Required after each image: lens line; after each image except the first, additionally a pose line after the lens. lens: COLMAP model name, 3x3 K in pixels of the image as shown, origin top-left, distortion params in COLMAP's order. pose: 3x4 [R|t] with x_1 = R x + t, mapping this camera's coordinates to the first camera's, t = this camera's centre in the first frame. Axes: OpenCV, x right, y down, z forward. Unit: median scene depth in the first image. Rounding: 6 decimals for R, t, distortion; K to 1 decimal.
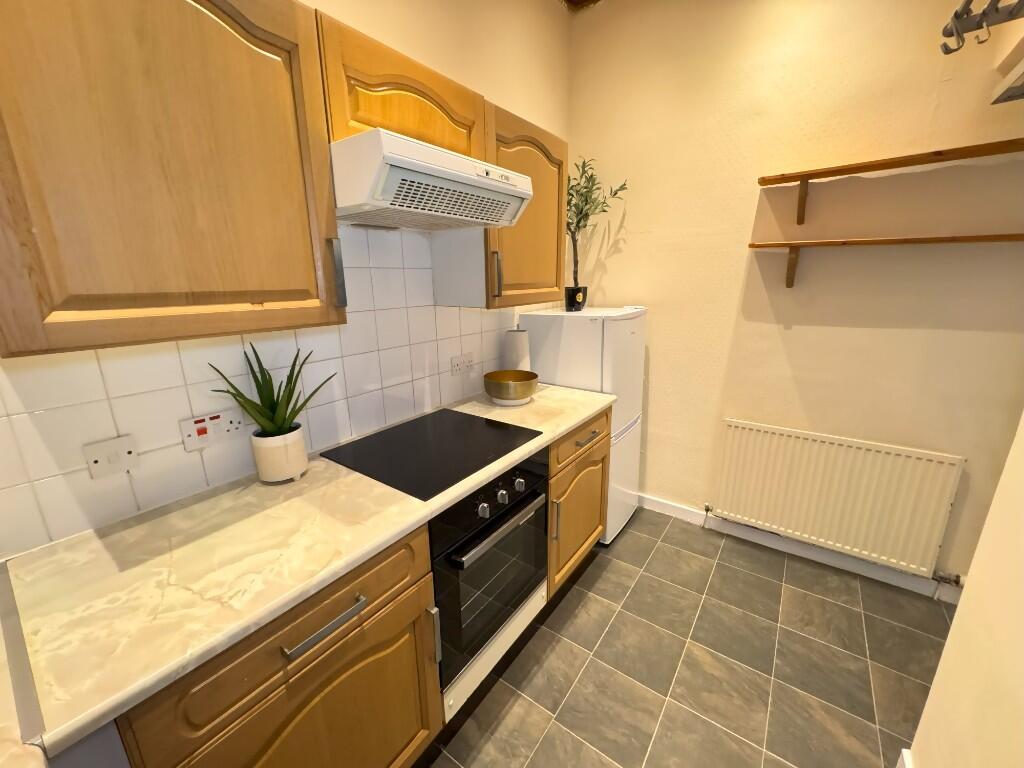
lens RADIAL K [[410.1, 0, 510.9], [0, 410.1, 381.5], [0, 0, 1]] dist [-0.000244, -0.000244]
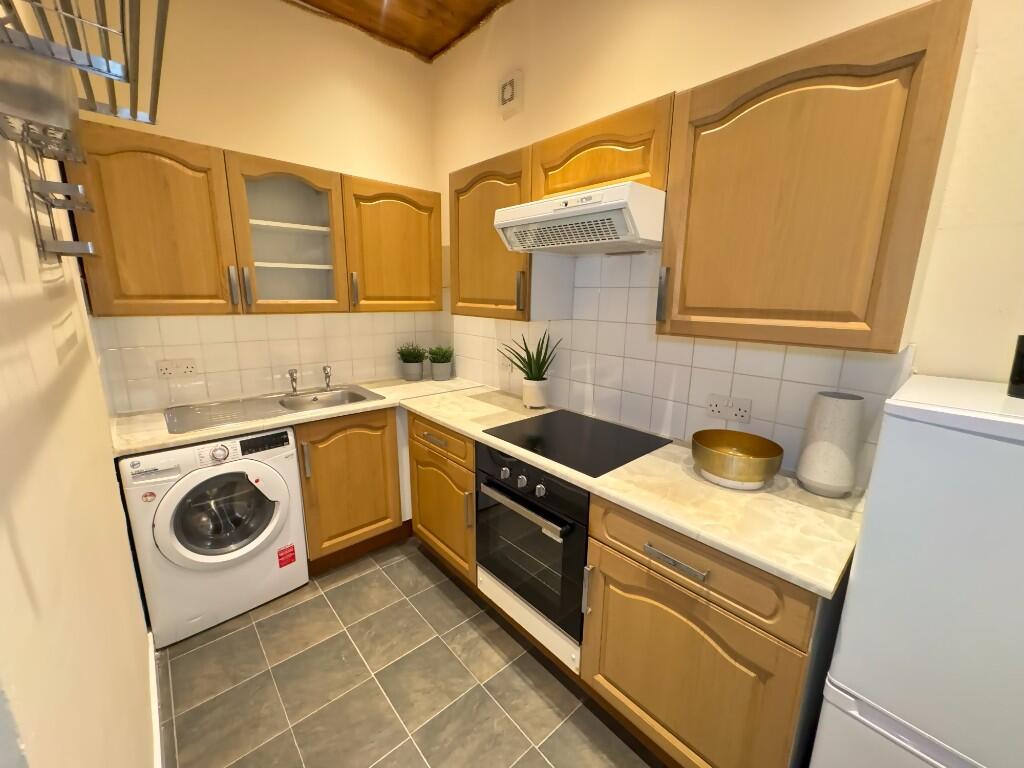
lens RADIAL K [[410.1, 0, 511.5], [0, 410.1, 384.3], [0, 0, 1]] dist [-0.000244, -0.000244]
pose [[-0.213483, 0.216174, -0.952730, 1.000778], [-0.256250, 0.928676, 0.268135, -0.270061], [0.942741, 0.301380, -0.142862, 1.014333]]
